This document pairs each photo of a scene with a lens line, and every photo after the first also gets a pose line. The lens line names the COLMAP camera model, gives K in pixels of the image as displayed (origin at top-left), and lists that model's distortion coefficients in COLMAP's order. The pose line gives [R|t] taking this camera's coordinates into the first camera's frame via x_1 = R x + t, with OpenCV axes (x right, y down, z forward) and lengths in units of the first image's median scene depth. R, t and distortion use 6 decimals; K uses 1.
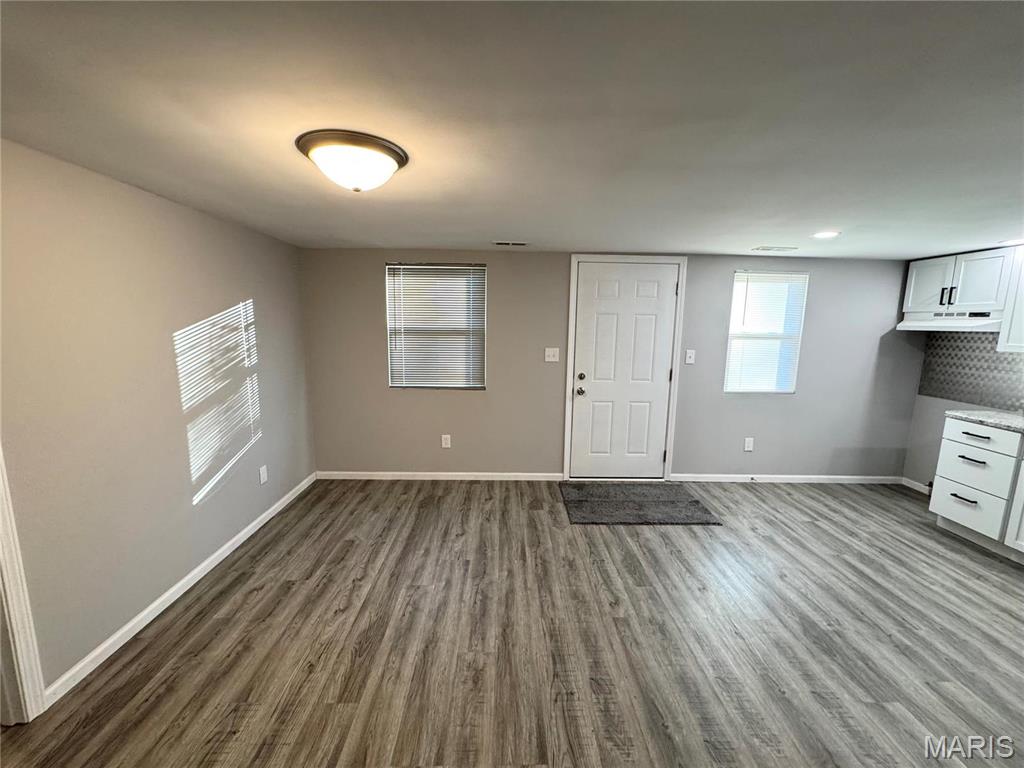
lens RADIAL K [[406.2, 0, 511.7], [0, 406.2, 384.7], [0, 0, 1]] dist [-0.002157, 0.000136]
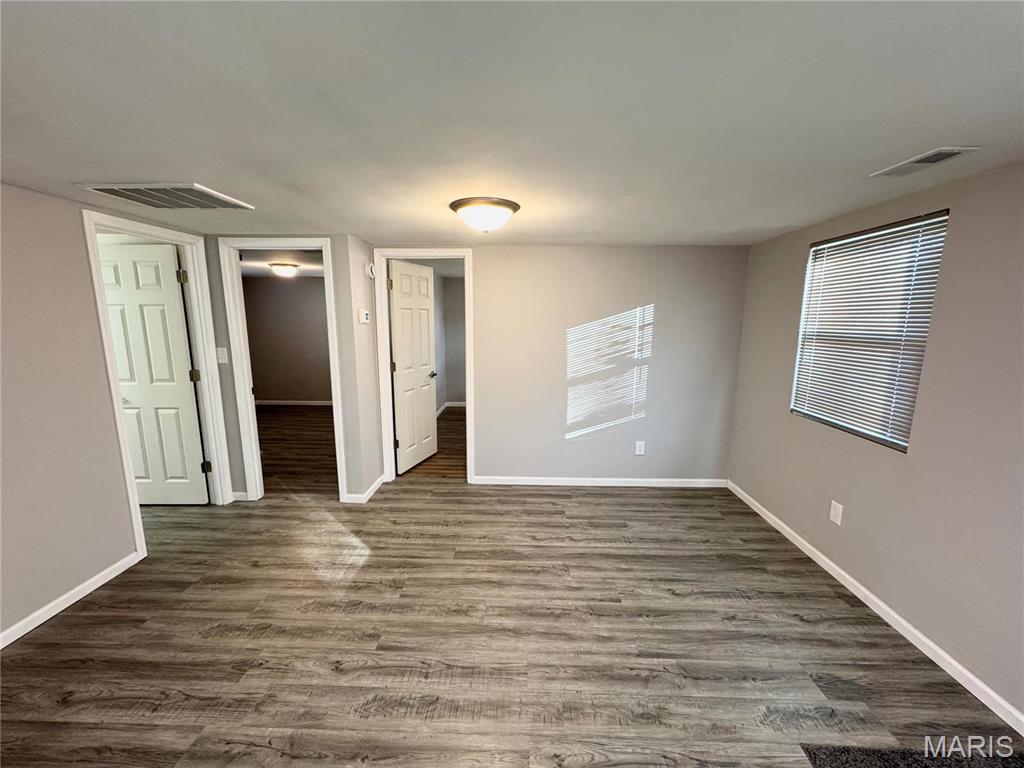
lens RADIAL K [[406.2, 0, 511.7], [0, 406.2, 384.7], [0, 0, 1]] dist [-0.002157, 0.000136]
pose [[-0.051765, 0.149371, -0.987425, 0.752504], [-0.159197, 0.974873, 0.155818, -0.119253], [0.985889, 0.165261, -0.026685, 0.799272]]
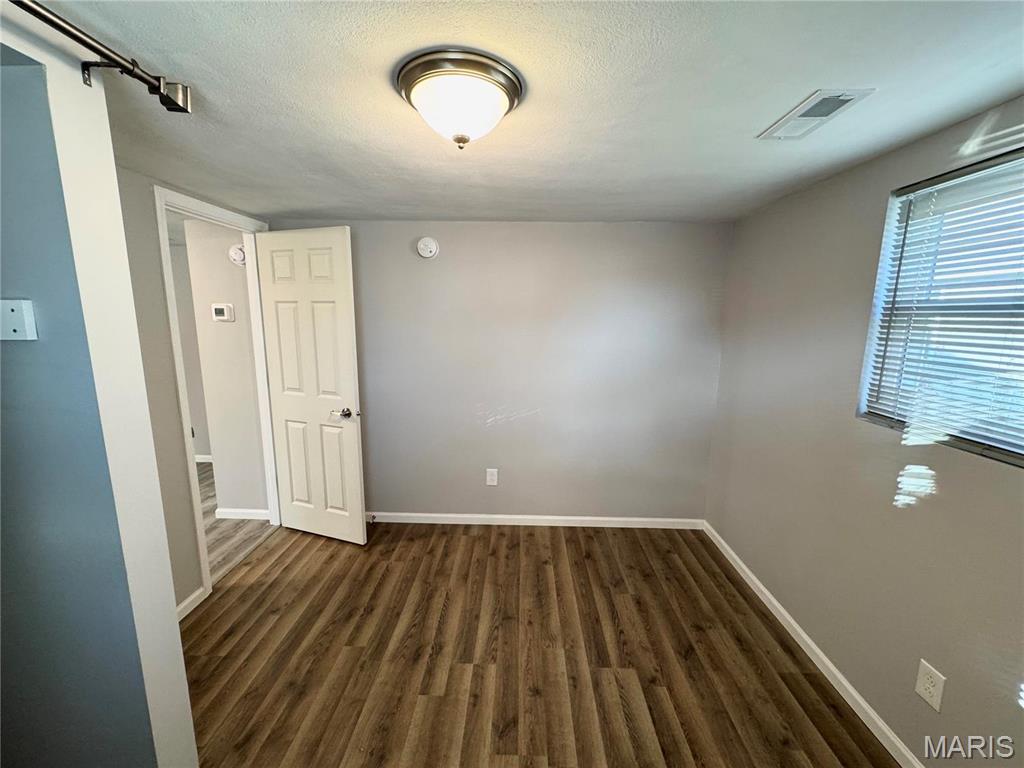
lens RADIAL K [[410.0, 0, 510.7], [0, 410.0, 383.0], [0, 0, 1]] dist [0.002305, 0.000076]
pose [[-0.998352, -0.036235, 0.044490, -1.558353], [-0.020140, 0.947331, 0.319624, -0.254934], [-0.053728, 0.318201, -0.946500, 1.377677]]
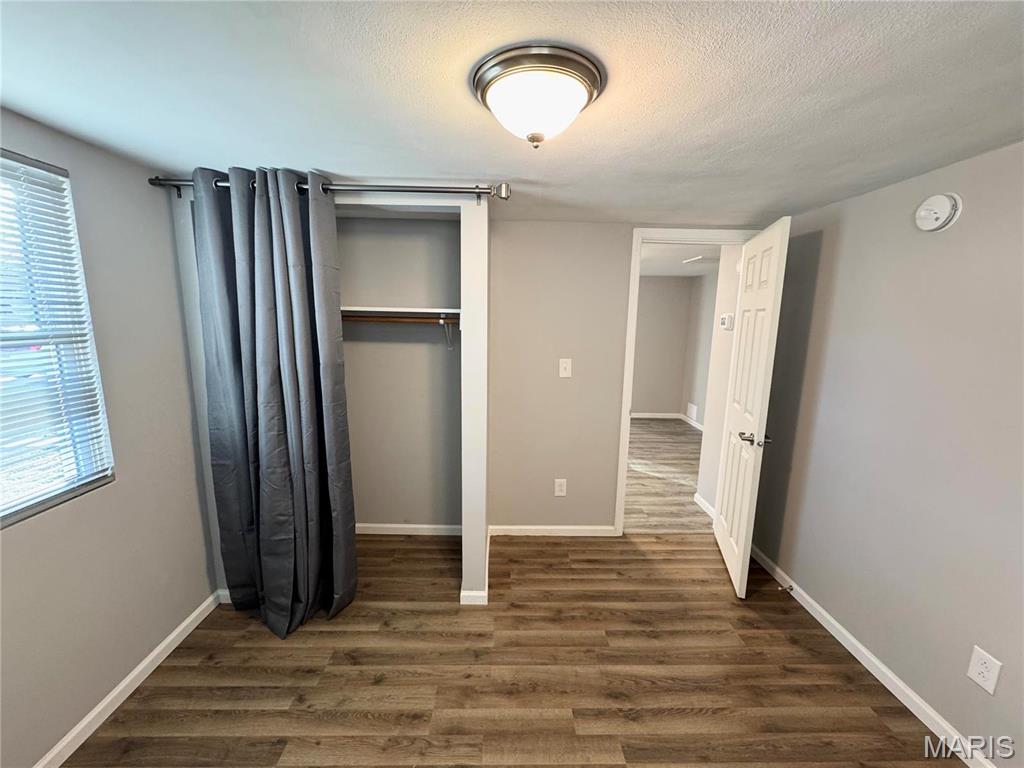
lens RADIAL K [[406.2, 0, 511.7], [0, 406.2, 384.7], [0, 0, 1]] dist [-0.002157, 0.000136]
pose [[0.003385, -0.186081, 0.982529, -1.966453], [0.139894, 0.972960, 0.183787, -0.188268], [-0.990161, 0.136828, 0.029325, 0.885202]]
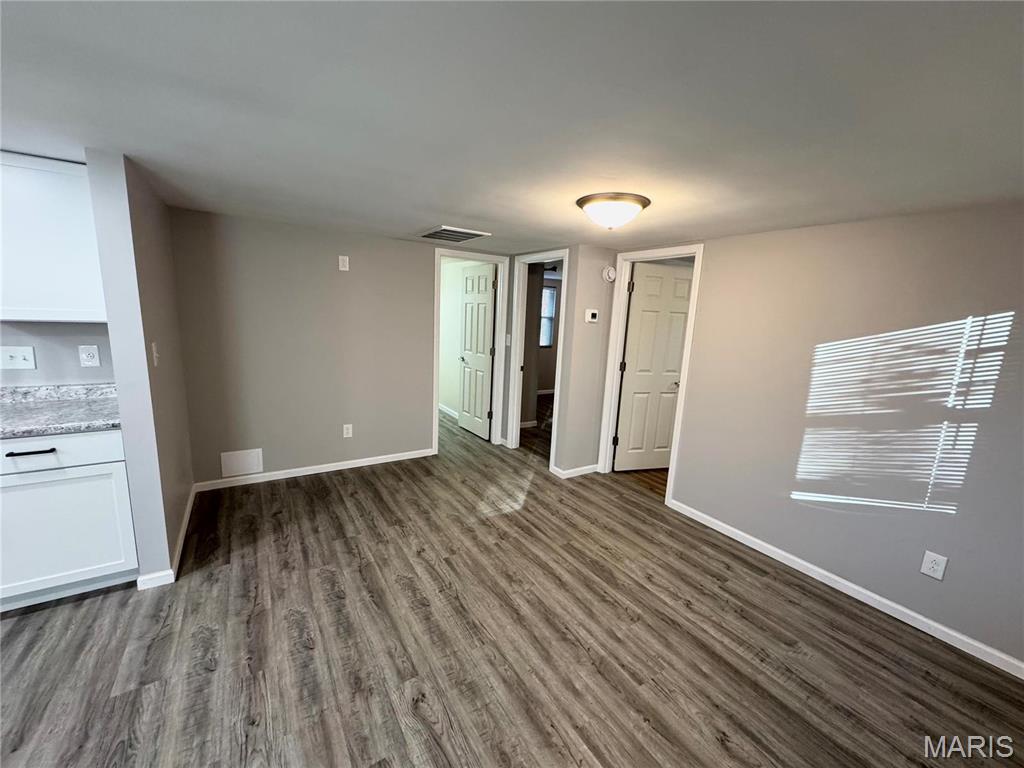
lens RADIAL K [[406.2, 0, 511.7], [0, 406.2, 384.7], [0, 0, 1]] dist [-0.002157, 0.000136]
pose [[-0.849979, 0.034783, -0.525667, 0.447064], [-0.142943, 0.945158, 0.293674, -0.215106], [0.507054, 0.324757, -0.798392, 1.398560]]
